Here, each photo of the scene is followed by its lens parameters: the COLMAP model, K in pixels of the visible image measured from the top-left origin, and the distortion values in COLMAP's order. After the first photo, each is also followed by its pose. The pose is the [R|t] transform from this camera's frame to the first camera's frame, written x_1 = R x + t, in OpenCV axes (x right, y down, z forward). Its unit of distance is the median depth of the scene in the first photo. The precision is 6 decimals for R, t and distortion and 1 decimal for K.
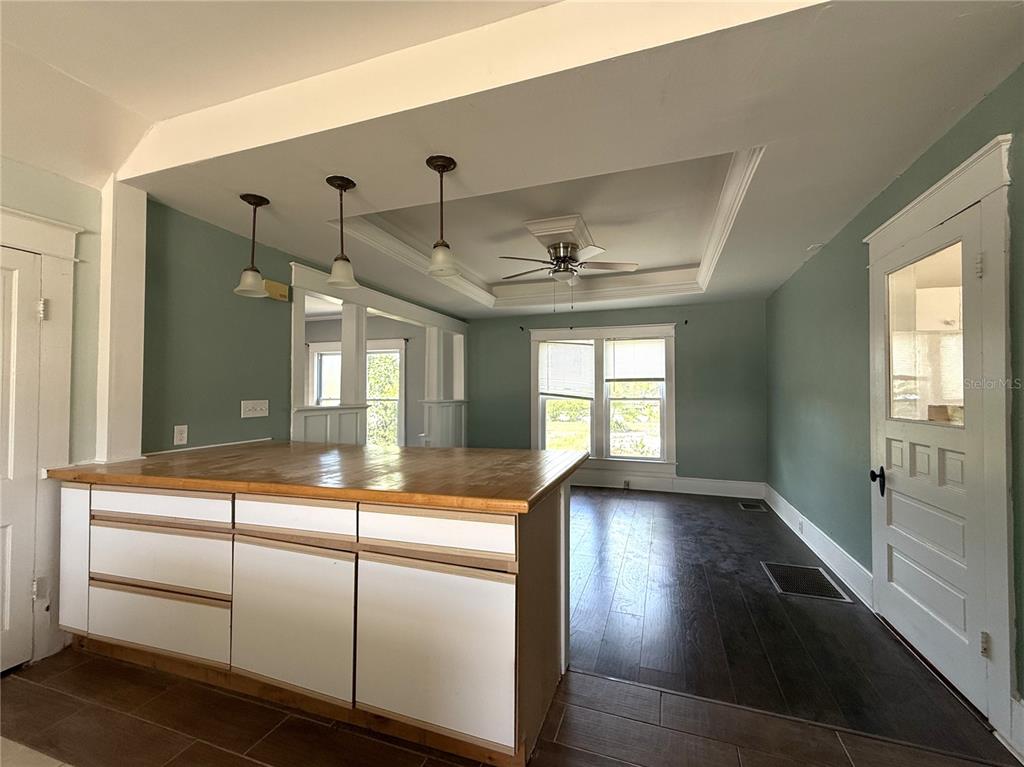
lens RADIAL K [[421.7, 0, 513.2], [0, 421.7, 386.2], [0, 0, 1]] dist [-0.000910, 0.000950]
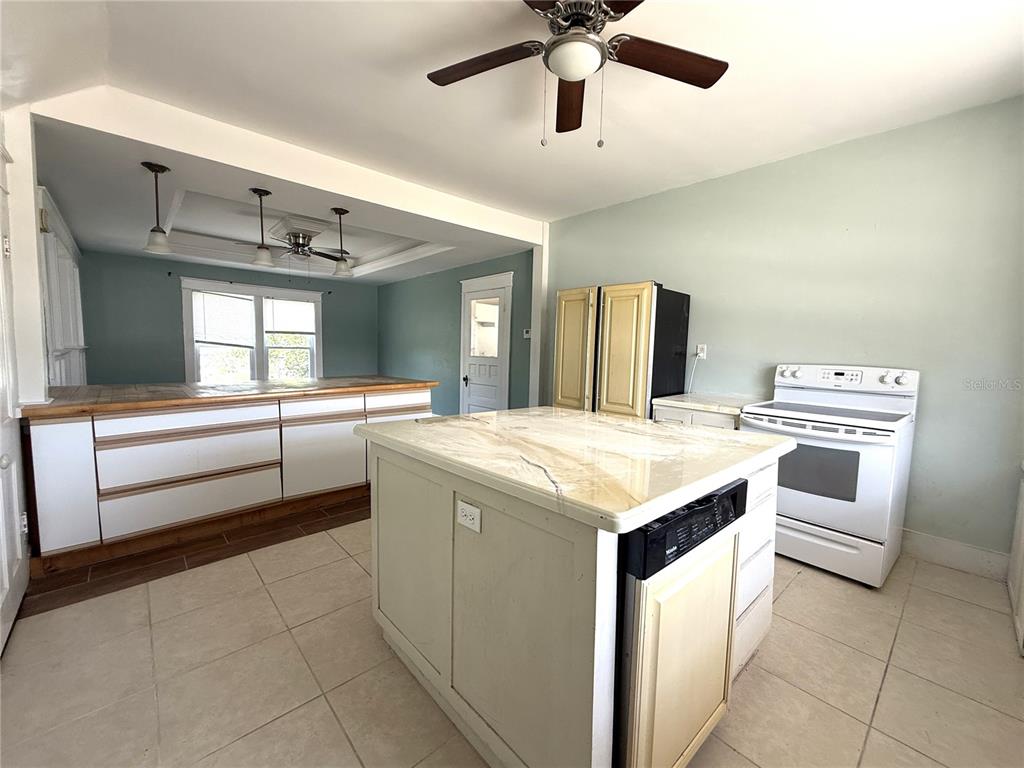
lens RADIAL K [[421.7, 0, 506.5], [0, 421.7, 384.0], [0, 0, 1]] dist [-0.000910, 0.000950]
pose [[0.485281, -0.063518, 0.872048, -0.519235], [-0.033890, 0.995242, 0.091350, 0.000948], [-0.873701, -0.073885, 0.480820, -0.187112]]
